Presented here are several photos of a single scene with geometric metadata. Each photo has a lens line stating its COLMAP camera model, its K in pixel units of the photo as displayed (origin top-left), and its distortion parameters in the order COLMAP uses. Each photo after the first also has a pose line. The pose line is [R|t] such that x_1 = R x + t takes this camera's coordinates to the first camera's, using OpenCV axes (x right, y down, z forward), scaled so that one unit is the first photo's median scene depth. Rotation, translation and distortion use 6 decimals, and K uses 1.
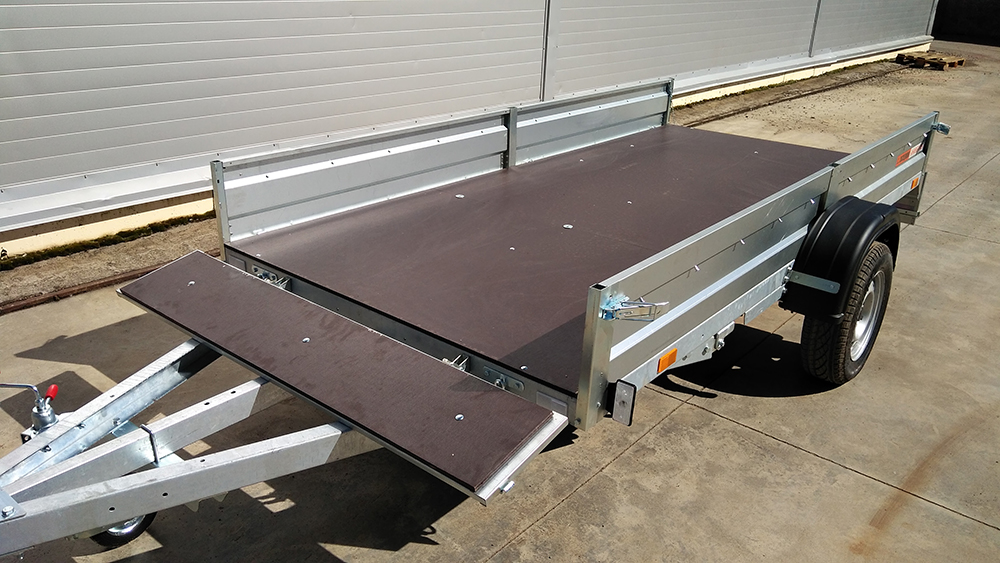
lens RADIAL K [[782.6, 0, 500.3], [0, 782.6, 290.9], [0, 0, 1]] dist [0.068363, -0.094269]
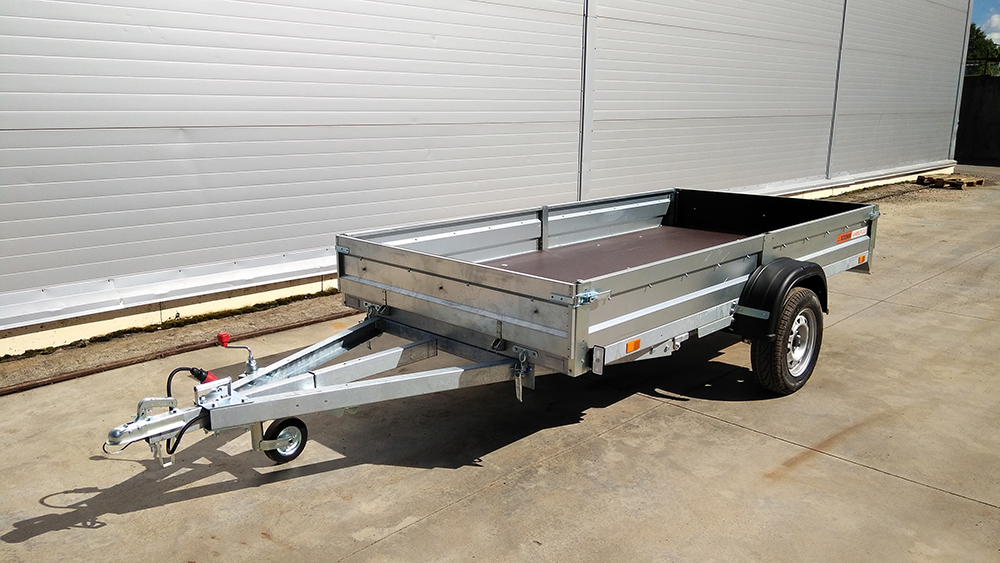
lens RADIAL K [[782.6, 0, 501.1], [0, 782.6, 292.1], [0, 0, 1]] dist [0.068363, -0.094269]
pose [[0.997006, -0.011954, -0.076391, 0.050851], [-0.000841, 0.986240, -0.165315, 0.166235], [0.077316, 0.164884, 0.983278, -0.380637]]
